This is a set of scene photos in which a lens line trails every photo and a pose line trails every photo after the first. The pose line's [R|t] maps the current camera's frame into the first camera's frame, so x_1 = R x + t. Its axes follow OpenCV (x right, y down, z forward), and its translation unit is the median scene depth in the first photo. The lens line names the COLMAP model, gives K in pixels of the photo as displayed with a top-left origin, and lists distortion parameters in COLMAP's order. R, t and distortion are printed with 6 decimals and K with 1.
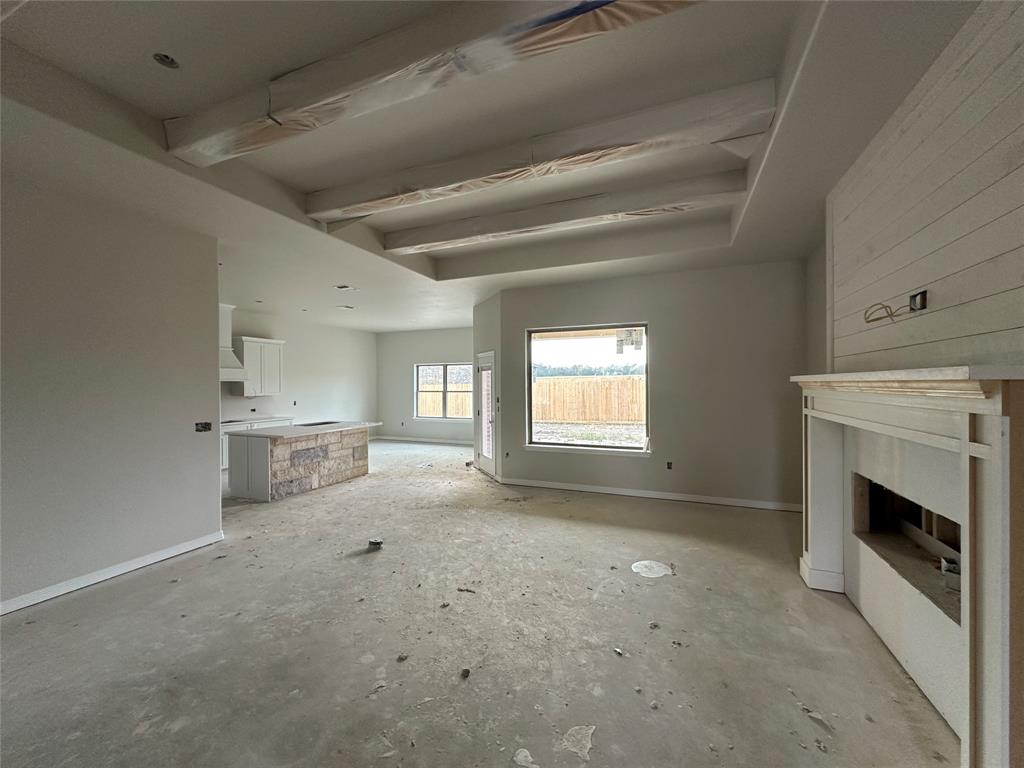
lens RADIAL K [[407.3, 0, 509.3], [0, 407.3, 383.6], [0, 0, 1]] dist [-0.002279, -0.000223]
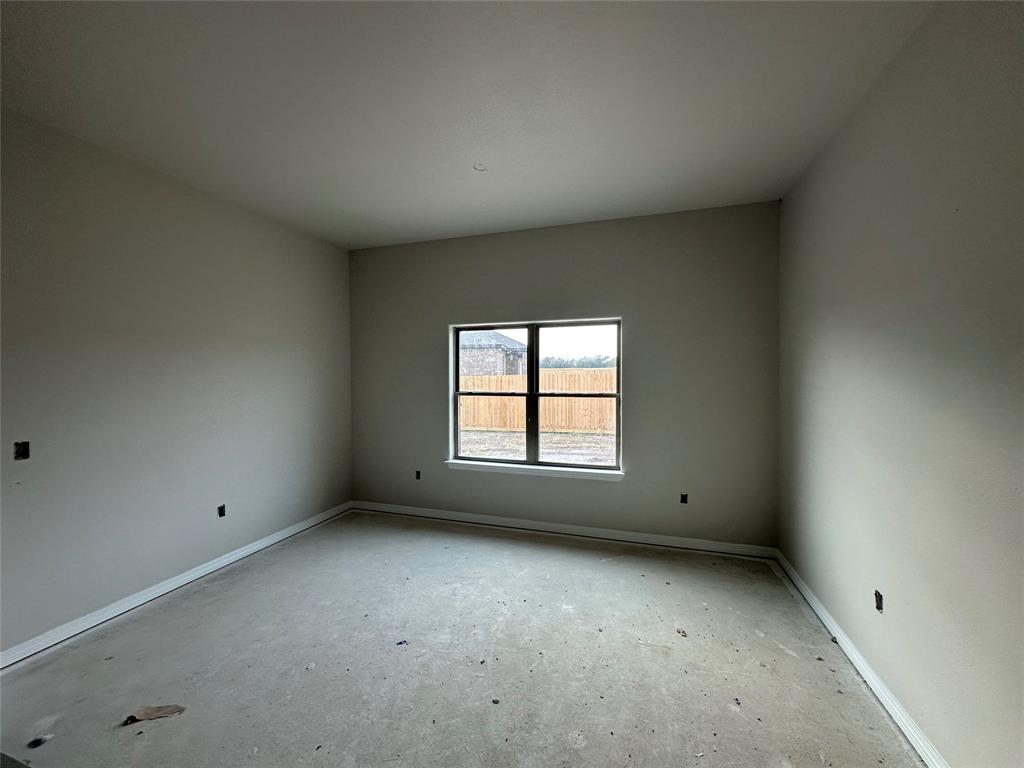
lens RADIAL K [[407.3, 0, 509.3], [0, 407.3, 383.6], [0, 0, 1]] dist [-0.002279, -0.000223]
pose [[0.996771, 0.000387, 0.080292, -0.319123], [-0.001815, 0.999842, 0.017709, 0.003557], [-0.080272, -0.017798, 0.996614, 0.928383]]
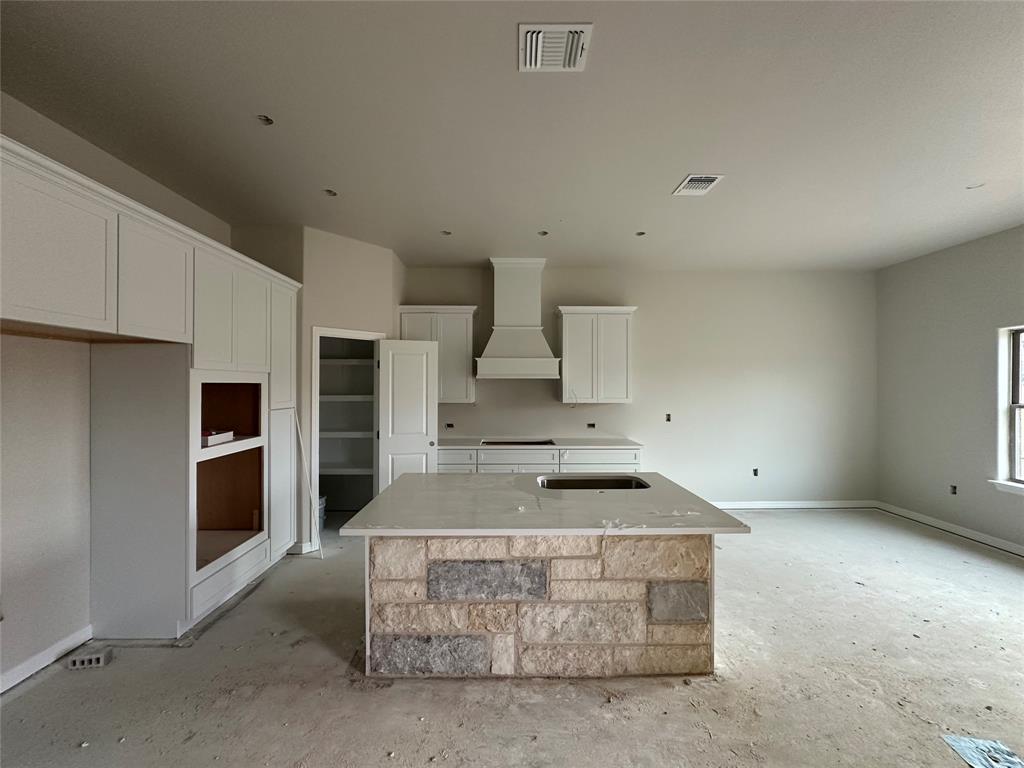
lens RADIAL K [[407.3, 0, 509.3], [0, 407.3, 383.6], [0, 0, 1]] dist [-0.002279, -0.000223]
pose [[0.398287, 0.002243, -0.917258, -0.125227], [-0.001790, 0.999997, 0.001668, 0.000655], [0.917259, 0.000978, 0.398290, 0.730919]]
